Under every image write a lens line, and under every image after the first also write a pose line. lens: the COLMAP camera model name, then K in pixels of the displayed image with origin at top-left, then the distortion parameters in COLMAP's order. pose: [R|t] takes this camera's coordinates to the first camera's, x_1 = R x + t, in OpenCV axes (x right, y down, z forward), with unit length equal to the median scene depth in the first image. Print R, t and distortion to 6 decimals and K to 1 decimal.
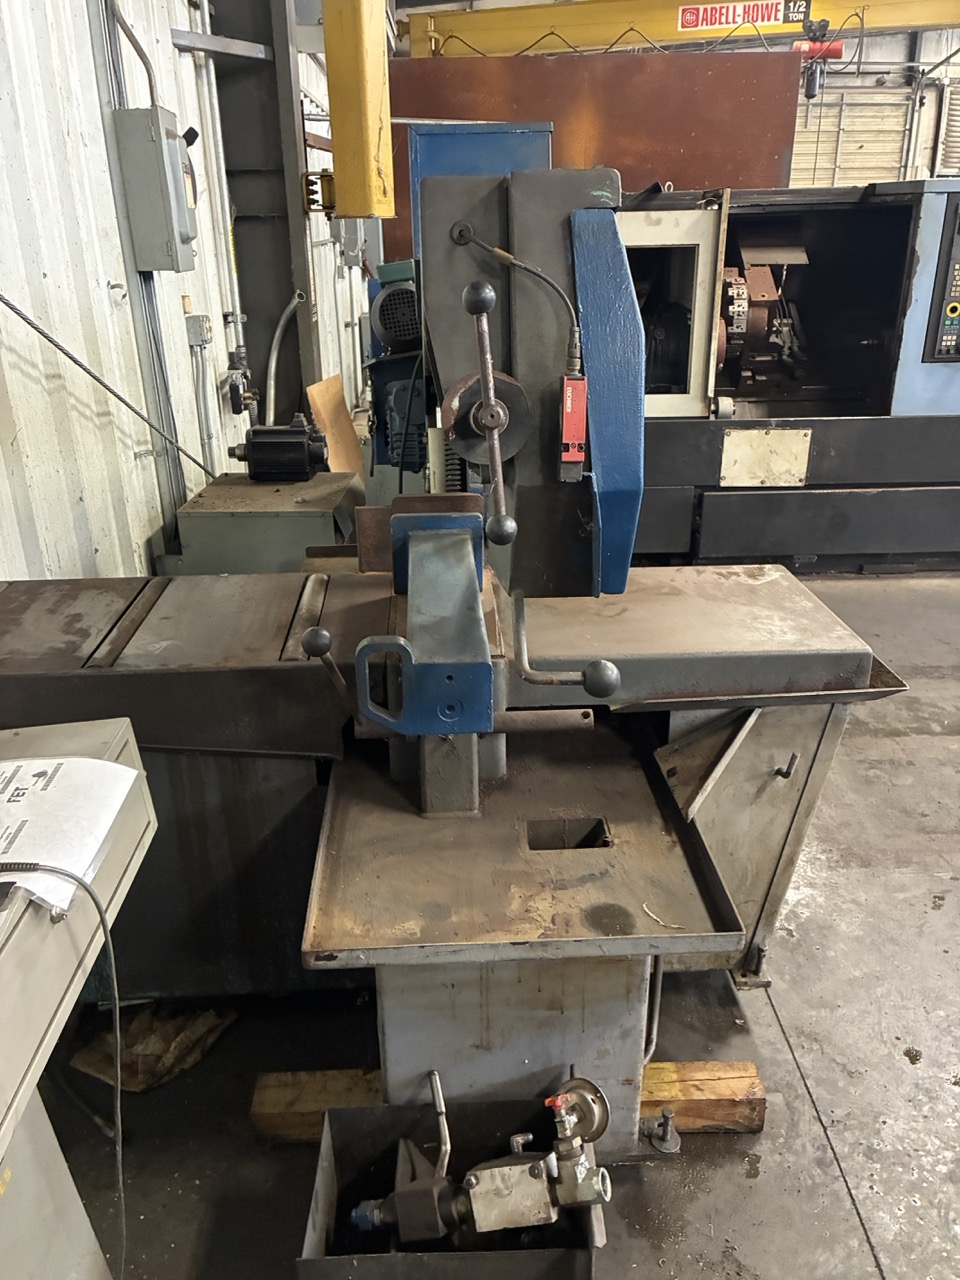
lens RADIAL K [[976.1, 0, 474.8], [0, 976.1, 640.0], [0, 0, 1]] dist [0.069603, -0.101576]
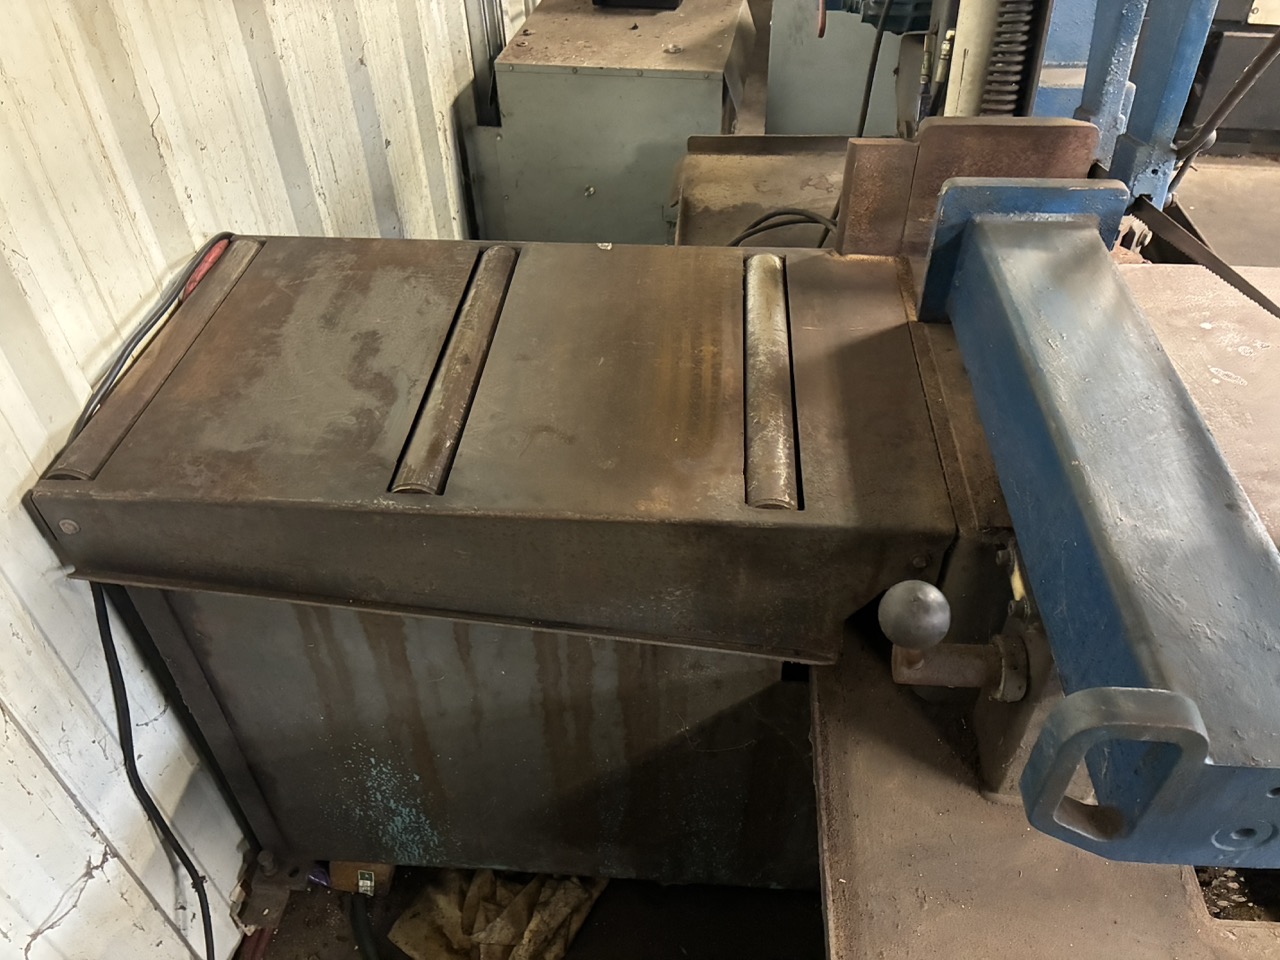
lens RADIAL K [[976.1, 0, 638.5], [0, 976.1, 469.9], [0, 0, 1]] dist [0.069603, -0.101576]
pose [[0.991898, 0.081584, -0.097381, -0.174454], [-0.045644, 0.944223, 0.326128, -0.138523], [0.118556, -0.319041, 0.940296, 0.423524]]
